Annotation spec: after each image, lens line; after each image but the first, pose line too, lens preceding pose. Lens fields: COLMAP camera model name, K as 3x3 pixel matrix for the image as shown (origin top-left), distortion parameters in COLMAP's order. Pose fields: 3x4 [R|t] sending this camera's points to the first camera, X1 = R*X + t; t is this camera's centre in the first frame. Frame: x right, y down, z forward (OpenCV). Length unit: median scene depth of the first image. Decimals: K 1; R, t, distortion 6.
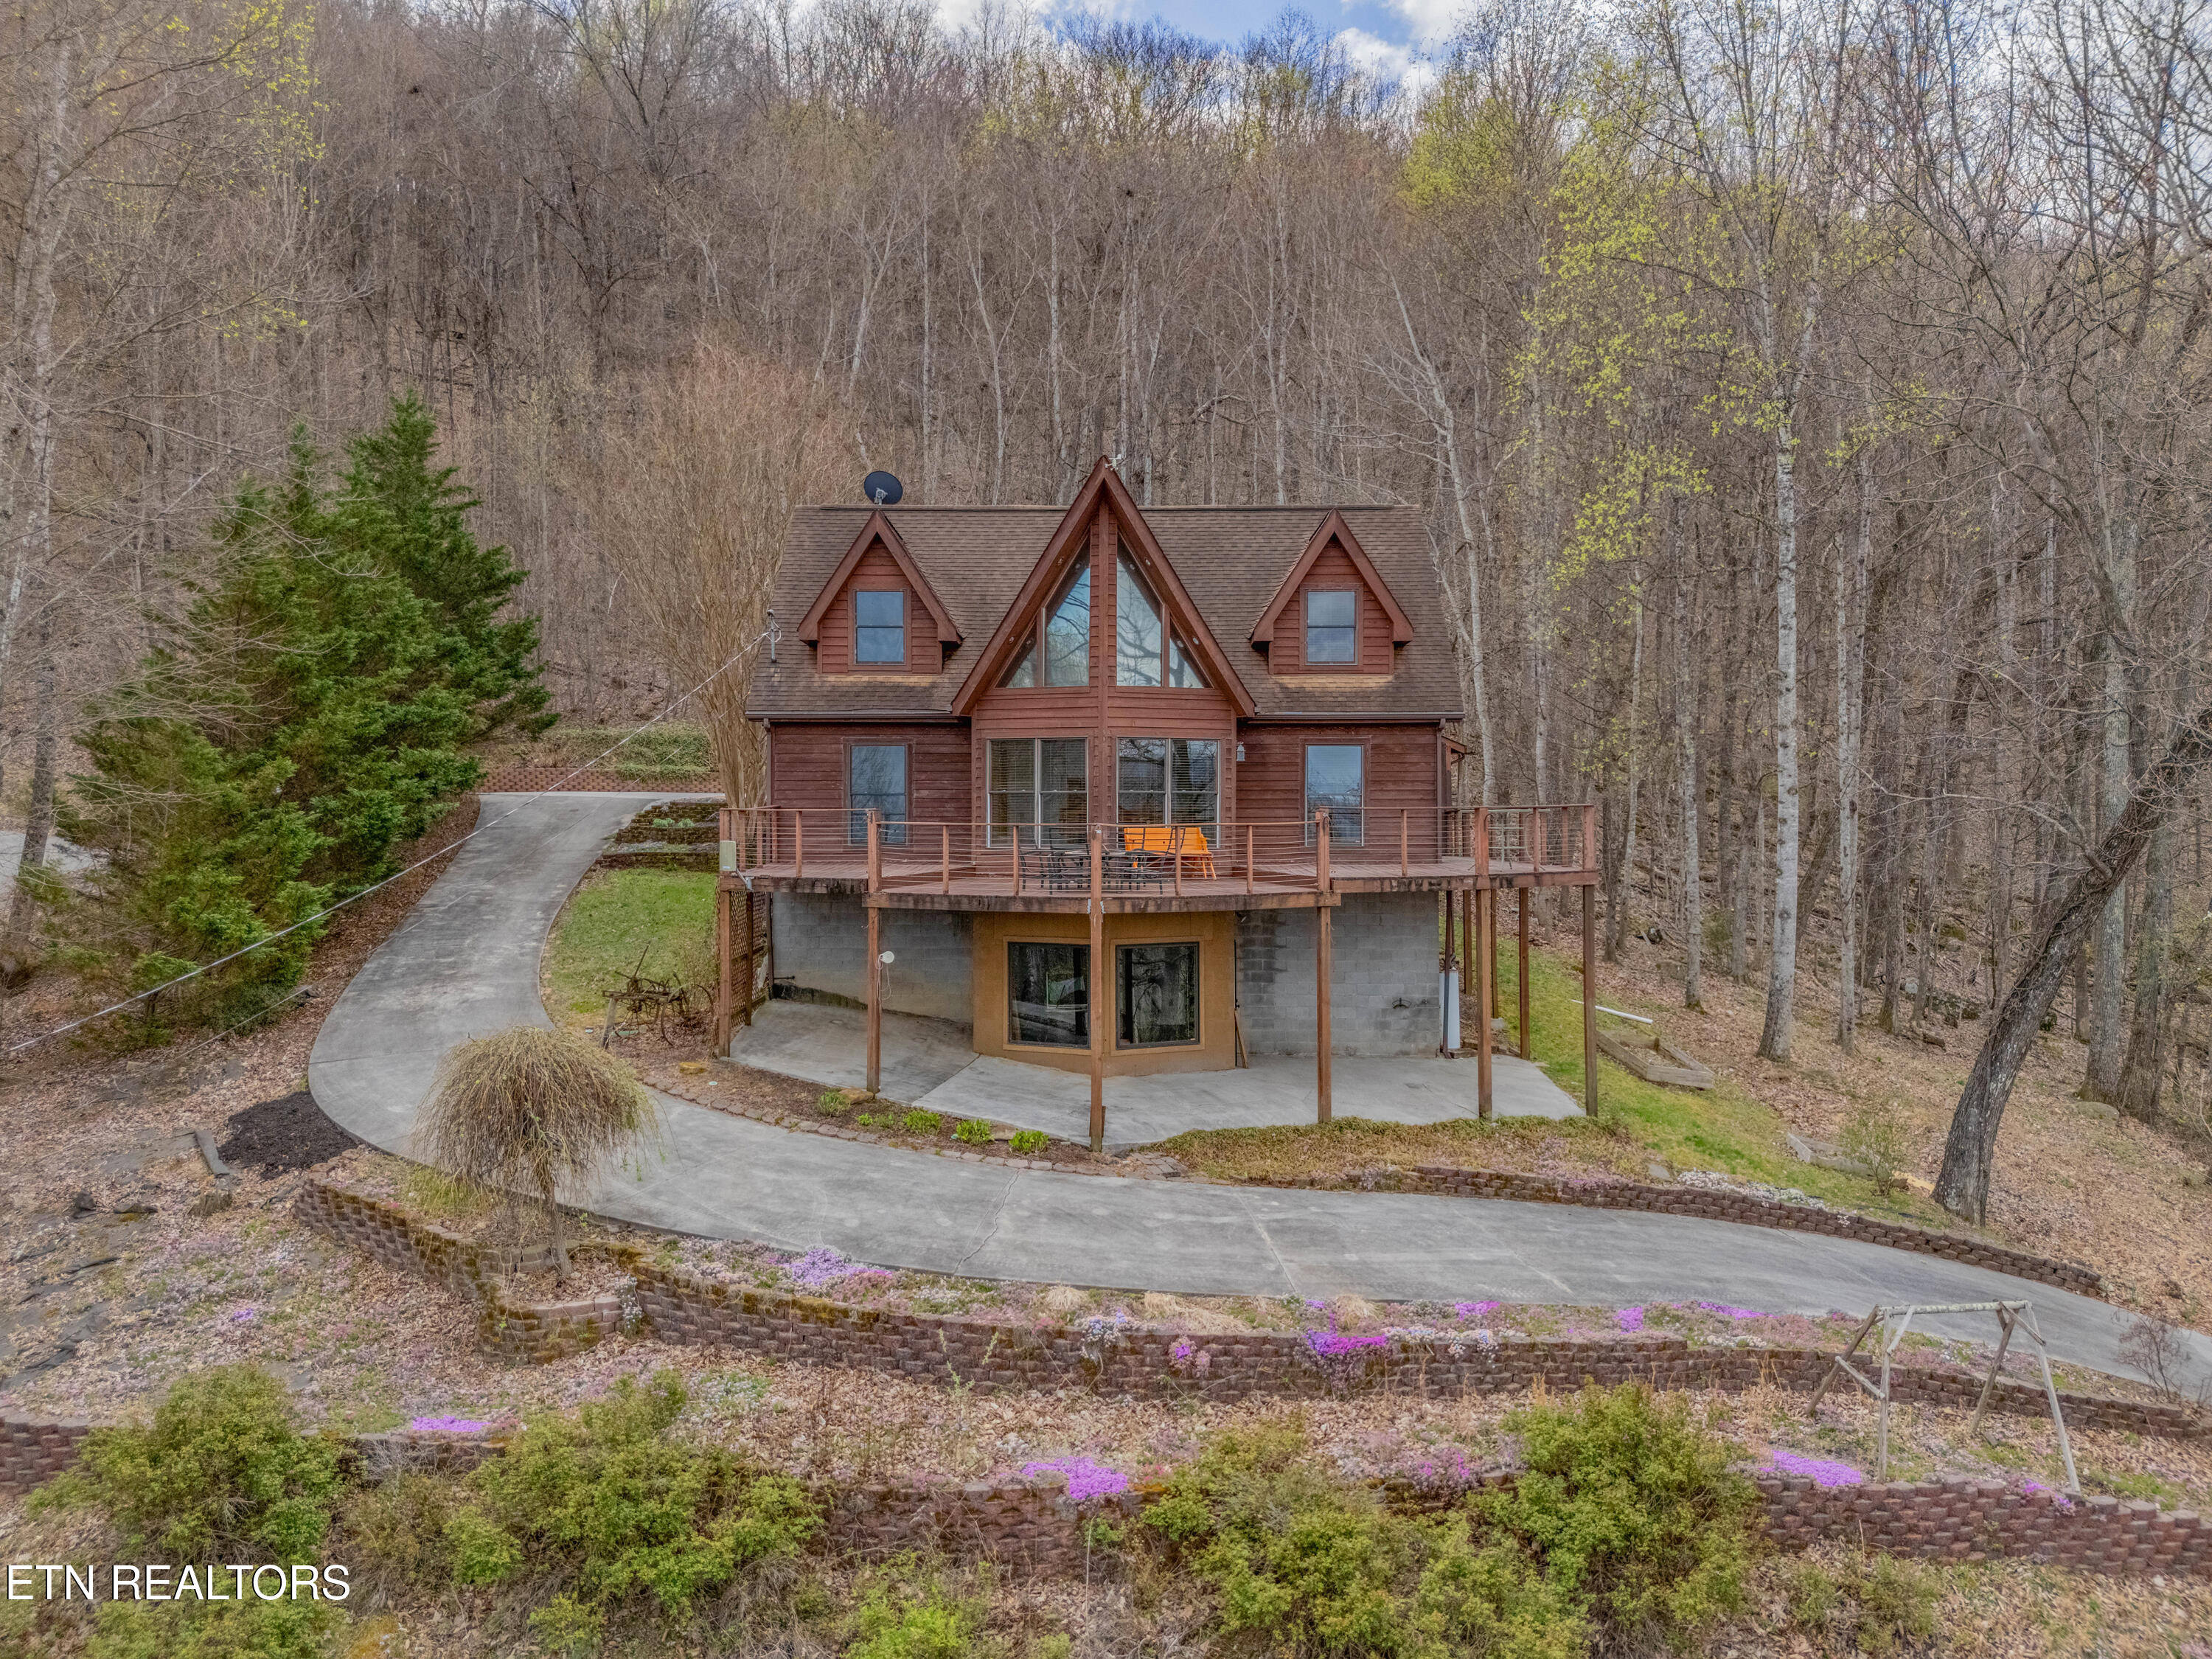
lens RADIAL K [[1672.7, 0, 1099.5], [0, 1672.7, 784.1], [0, 0, 1]] dist [0.047636, -0.058538]
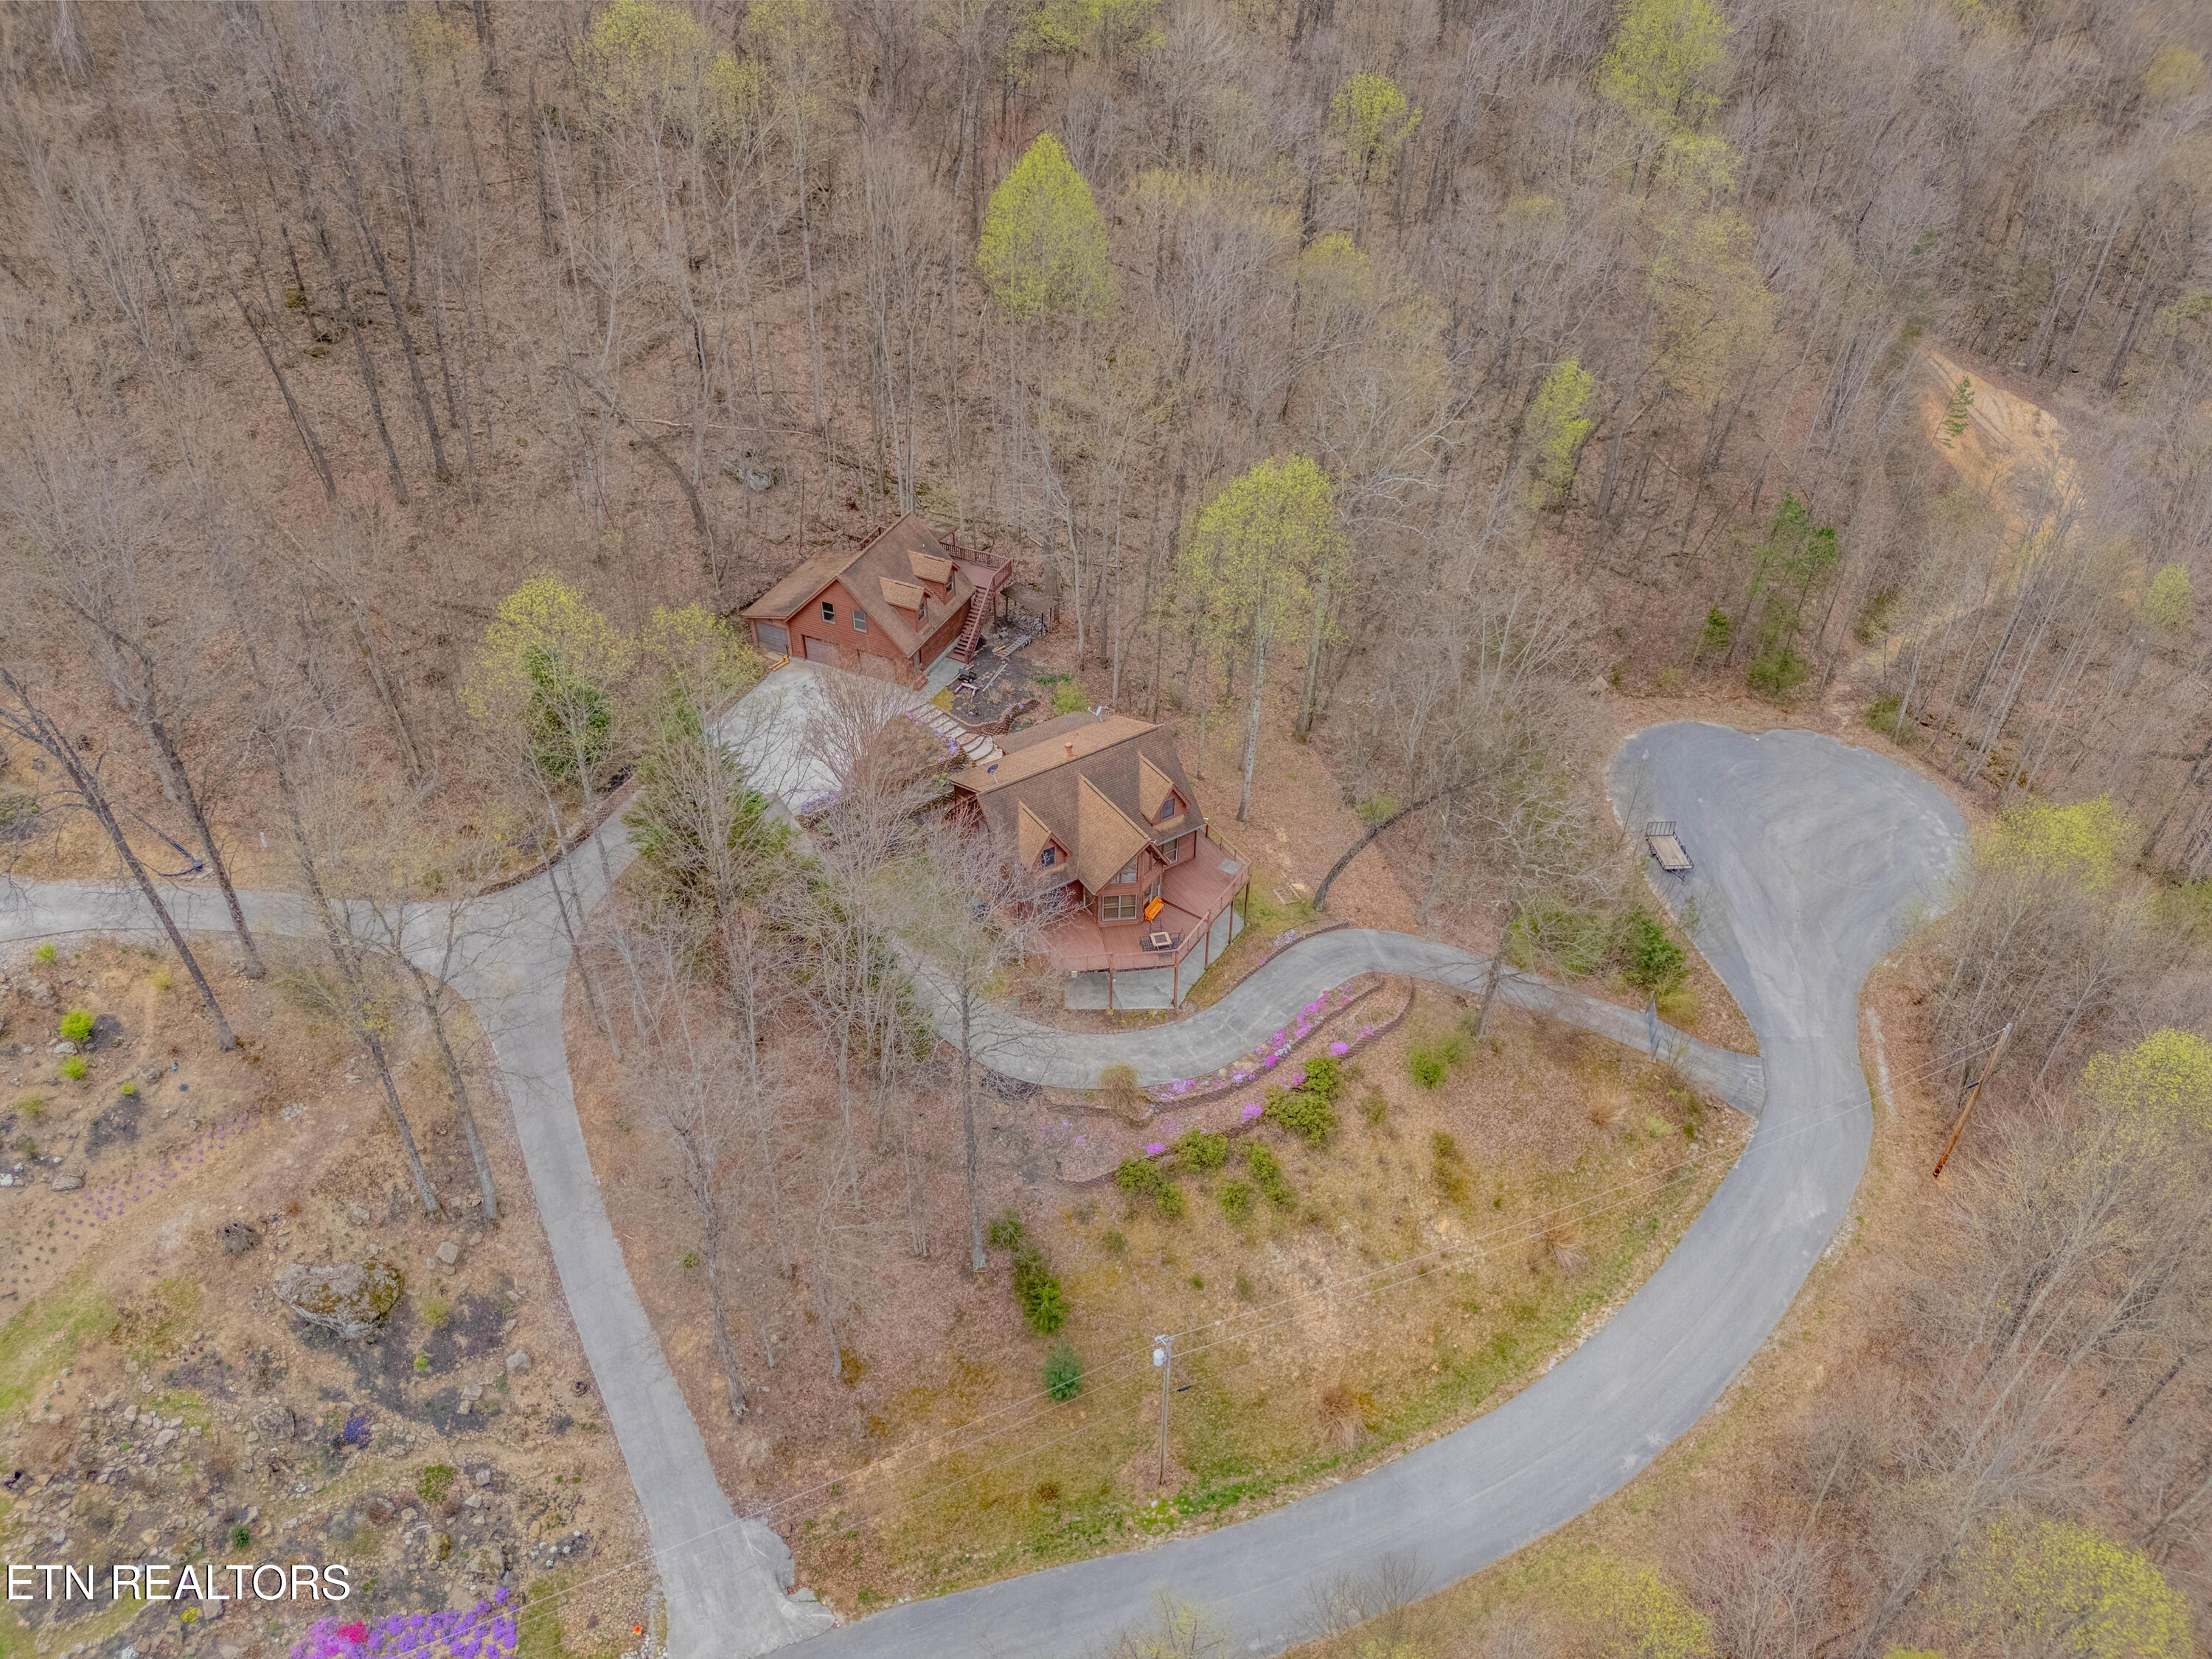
lens RADIAL K [[1646.1, 0, 1106.0], [0, 1646.1, 829.5], [0, 0, 1]] dist [0.077485, -0.069088]
pose [[0.825038, -0.348058, 0.445160, -1.756745], [-0.022962, 0.766486, 0.641851, -2.662810], [-0.564610, -0.539773, 0.624388, -1.175718]]
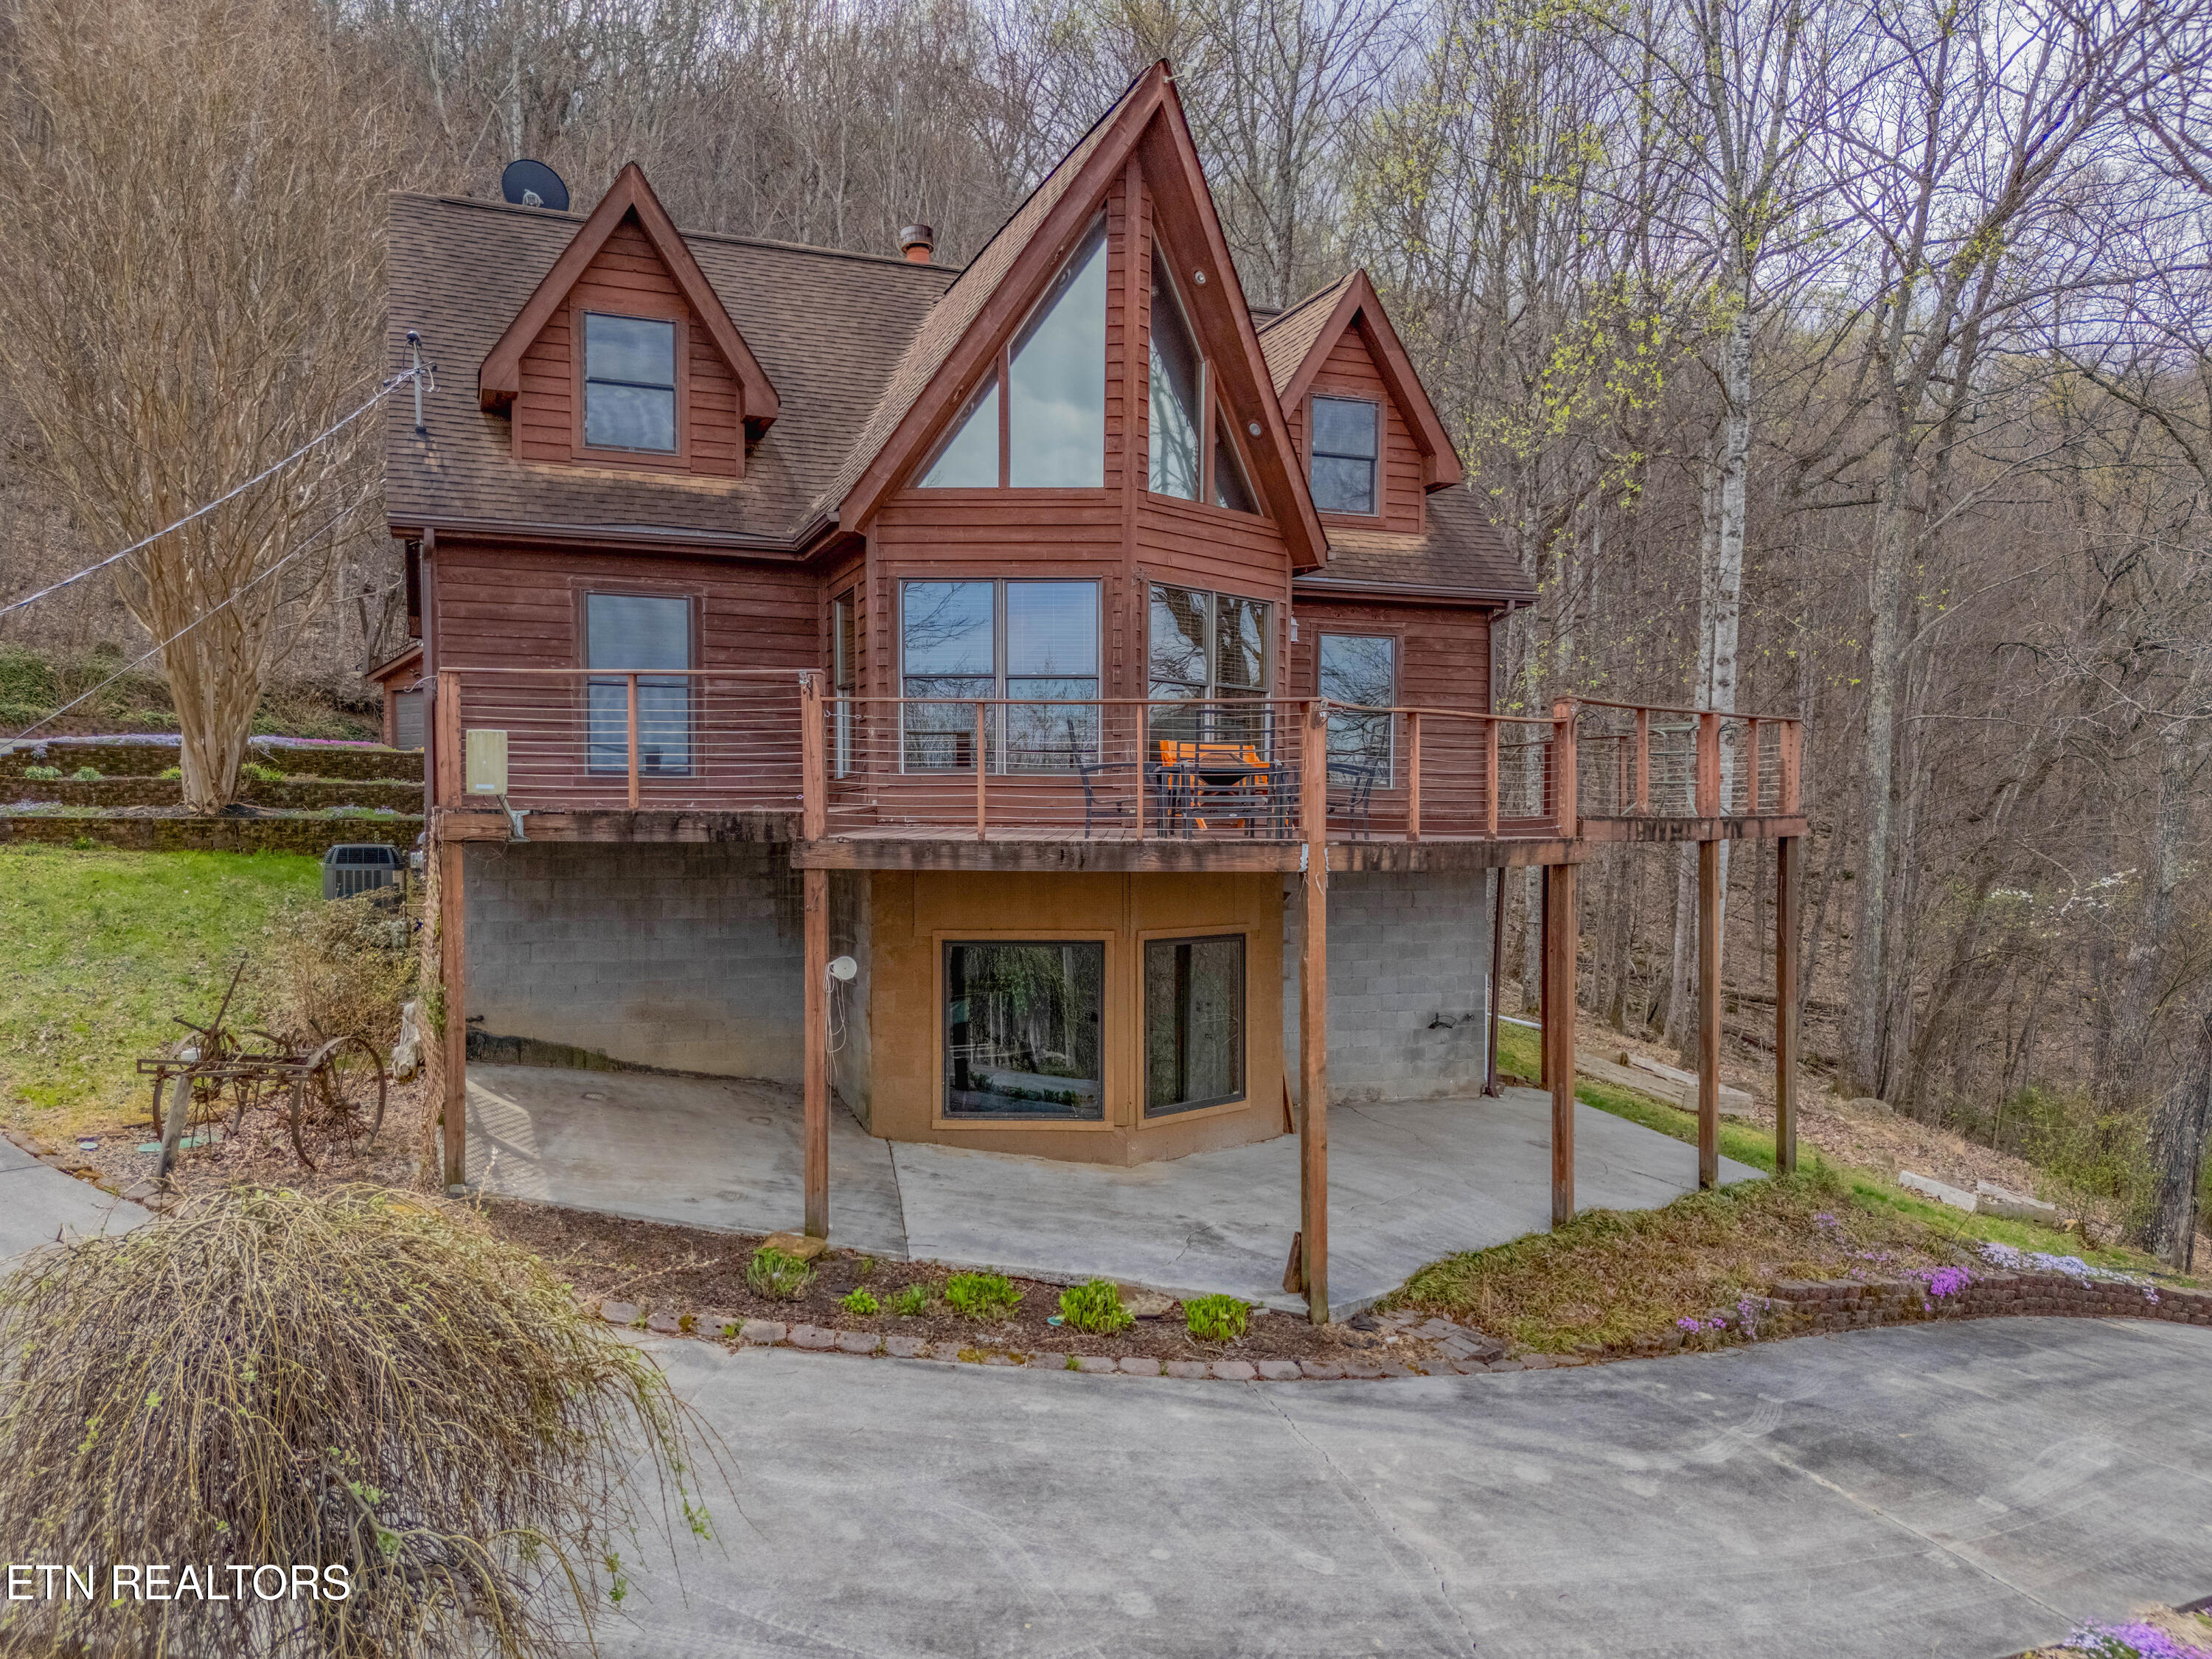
lens RADIAL K [[1698.4, 0, 1109.3], [0, 1698.4, 892.5], [0, 0, 1]] dist [0.016884, -0.001626]
pose [[0.924326, -0.009895, 0.381475, -0.258994], [-0.010287, 0.998654, 0.050830, 0.056659], [-0.381465, -0.050908, 0.922980, 0.526590]]
